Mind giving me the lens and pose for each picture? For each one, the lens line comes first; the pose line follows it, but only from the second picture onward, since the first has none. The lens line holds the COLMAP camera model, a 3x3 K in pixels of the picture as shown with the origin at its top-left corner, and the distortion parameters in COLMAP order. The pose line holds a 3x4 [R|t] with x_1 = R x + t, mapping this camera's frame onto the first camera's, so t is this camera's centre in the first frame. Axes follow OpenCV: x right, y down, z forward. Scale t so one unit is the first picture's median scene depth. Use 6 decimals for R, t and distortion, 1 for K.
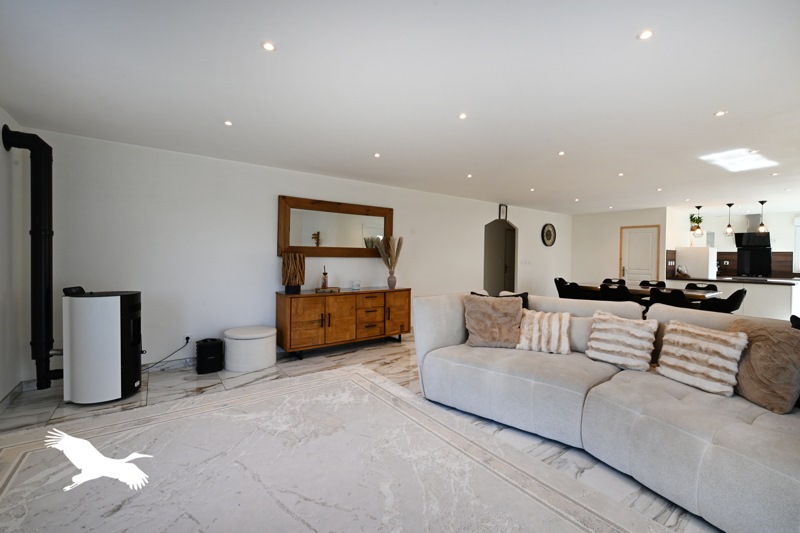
lens RADIAL K [[323.2, 0, 400.0], [0, 323.2, 266.5], [0, 0, 1]] dist [-0.001197, -0.000153]
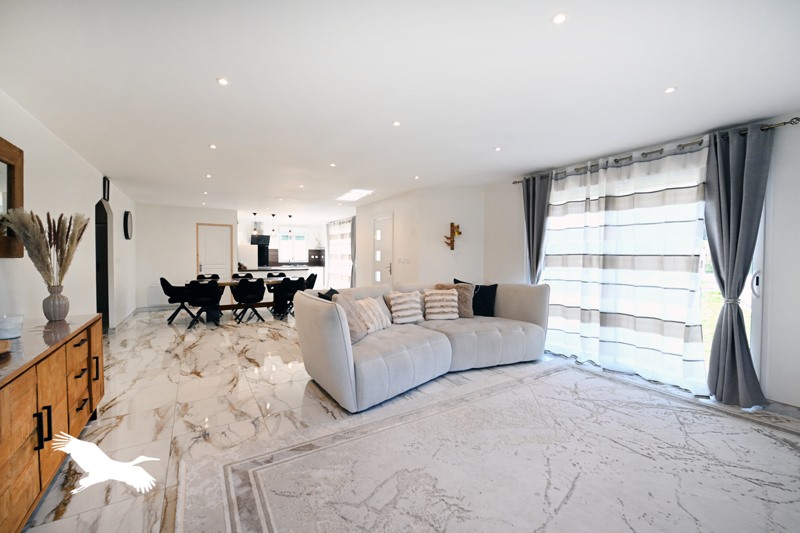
lens RADIAL K [[323.2, 0, 400.0], [0, 323.2, 266.5], [0, 0, 1]] dist [-0.001197, -0.000153]
pose [[0.097860, -0.044151, 0.994220, -0.320973], [0.027322, 0.998758, 0.041663, -0.013378], [-0.994825, 0.023087, 0.098945, 0.320399]]
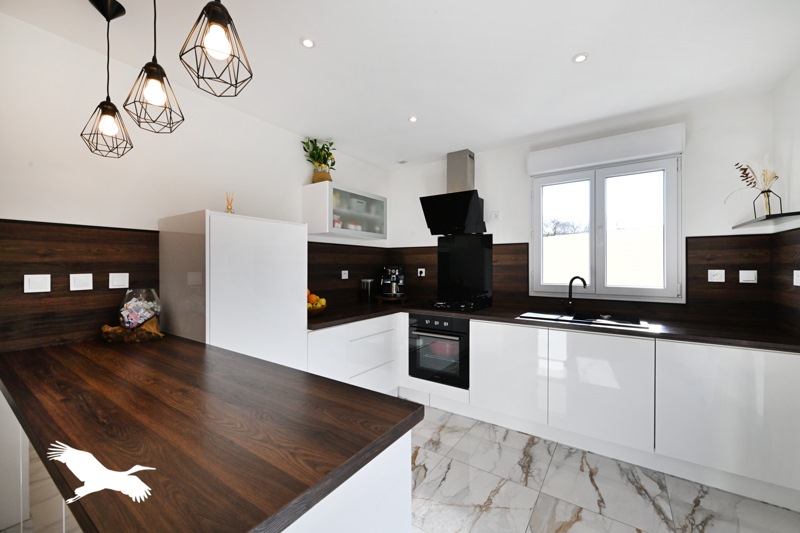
lens RADIAL K [[323.2, 0, 400.0], [0, 323.2, 266.5], [0, 0, 1]] dist [-0.001197, -0.000153]
pose [[0.953207, -0.013882, 0.301999, 1.136254], [0.020428, 0.999620, -0.018528, -0.015026], [-0.301627, 0.023830, 0.953128, 0.805307]]
